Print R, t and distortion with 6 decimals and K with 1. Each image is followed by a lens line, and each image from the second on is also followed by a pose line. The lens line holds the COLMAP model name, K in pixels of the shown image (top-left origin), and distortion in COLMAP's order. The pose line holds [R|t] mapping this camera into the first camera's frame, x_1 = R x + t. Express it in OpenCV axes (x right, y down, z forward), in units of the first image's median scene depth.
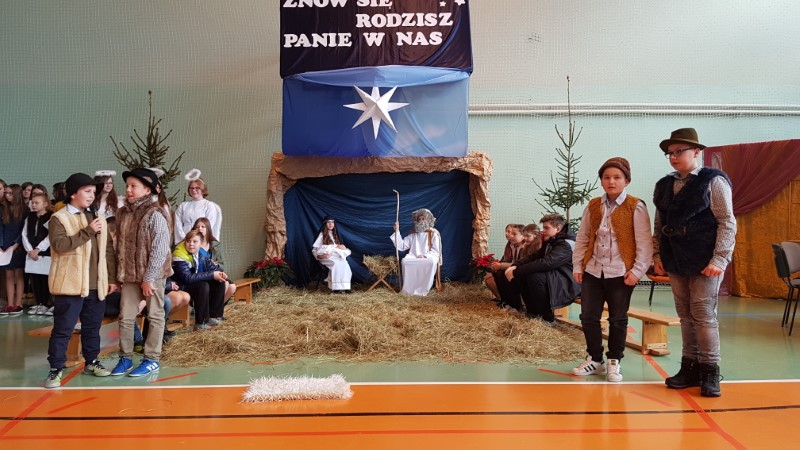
lens RADIAL K [[633.7, 0, 403.9], [0, 633.7, 215.1], [0, 0, 1]] dist [0.099165, -0.183136]
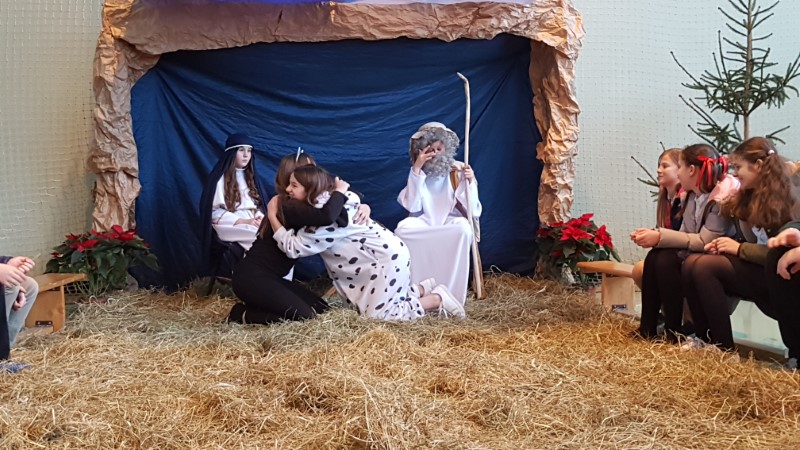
lens RADIAL K [[1030.1, 0, 381.5], [0, 1030.1, 220.5], [0, 0, 1]] dist [0.177540, -0.409085]
pose [[0.997862, -0.009612, 0.064643, -0.071428], [0.005949, 0.998378, 0.056619, 0.025170], [-0.065082, -0.056113, 0.996301, 0.289979]]
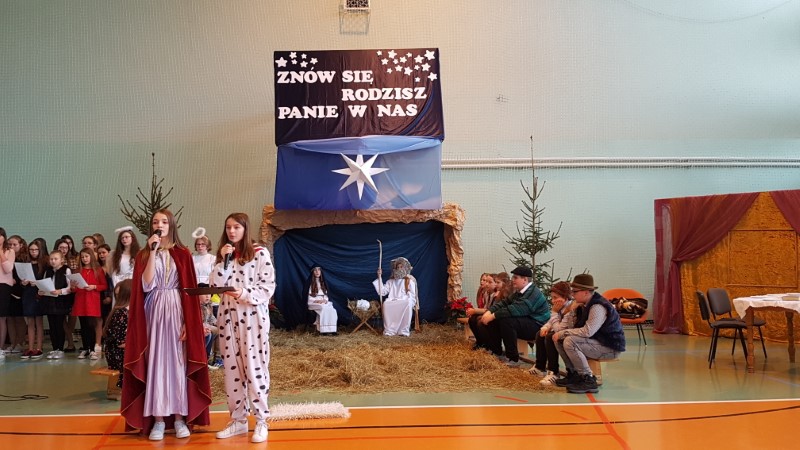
lens RADIAL K [[693.0, 0, 396.9], [0, 693.0, 221.7], [0, 0, 1]] dist [0.127697, -0.231222]
pose [[0.999686, -0.007657, 0.023854, -0.007767], [0.008457, 0.999400, -0.033590, -0.035044], [-0.023583, 0.033781, 0.999151, -0.233080]]
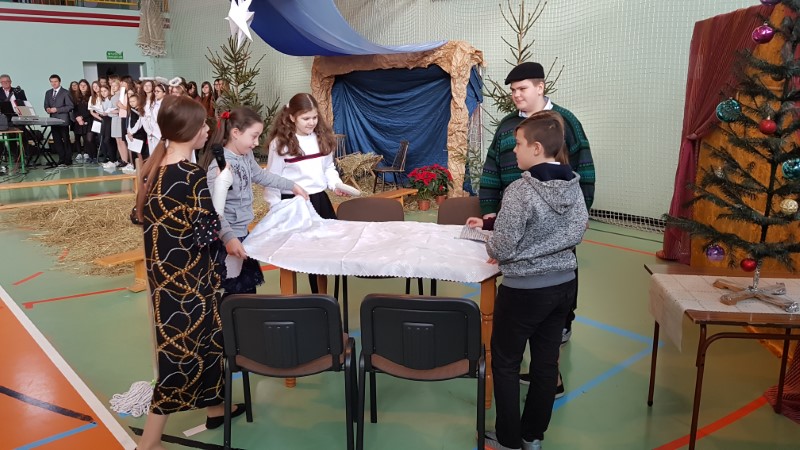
lens RADIAL K [[633.7, 0, 403.9], [0, 633.7, 215.1], [0, 0, 1]] dist [0.099165, -0.183136]
pose [[0.651562, 0.159464, -0.741646, 0.902111], [0.009485, 0.975867, 0.218158, -0.073464], [0.758536, -0.149178, 0.634325, 0.446308]]
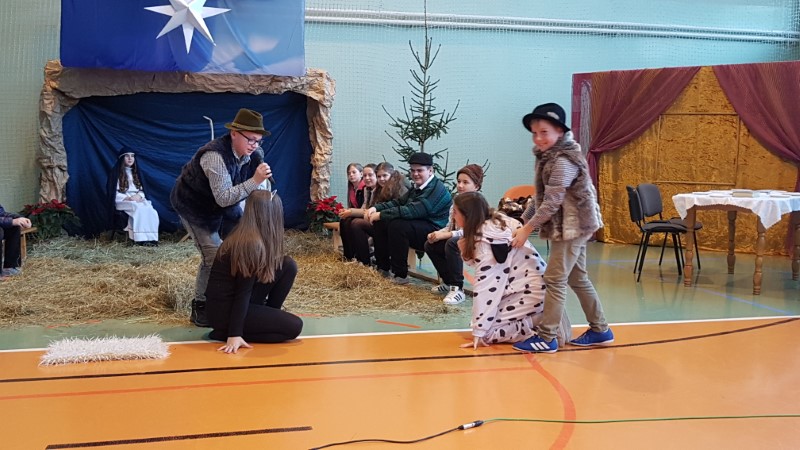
lens RADIAL K [[834.3, 0, 401.1], [0, 834.3, 238.9], [0, 0, 1]] dist [0.159118, -0.387442]
pose [[0.978146, -0.011013, 0.207628, -0.004747], [-0.013158, 0.993316, 0.114676, -0.011930], [-0.207503, -0.114902, 0.971463, -0.109880]]
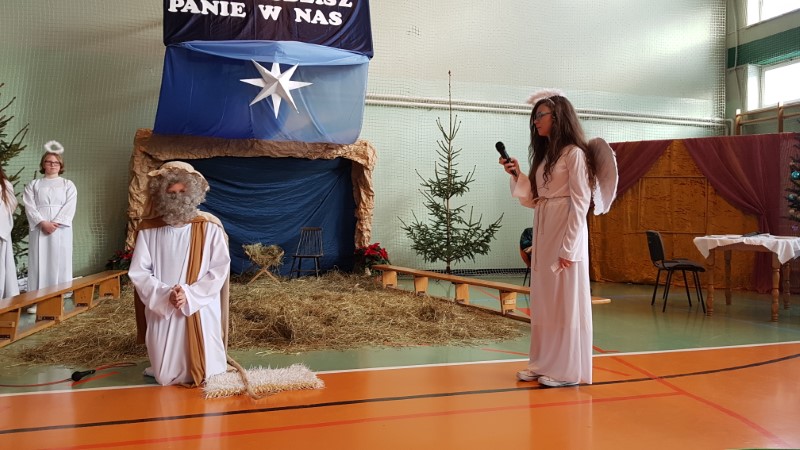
lens RADIAL K [[633.7, 0, 403.9], [0, 633.7, 215.1], [0, 0, 1]] dist [0.099165, -0.183136]
pose [[0.960008, 0.013487, 0.279647, -0.115399], [-0.014849, 0.999886, 0.002751, 0.016110], [-0.279578, -0.006793, 0.960099, 0.039045]]
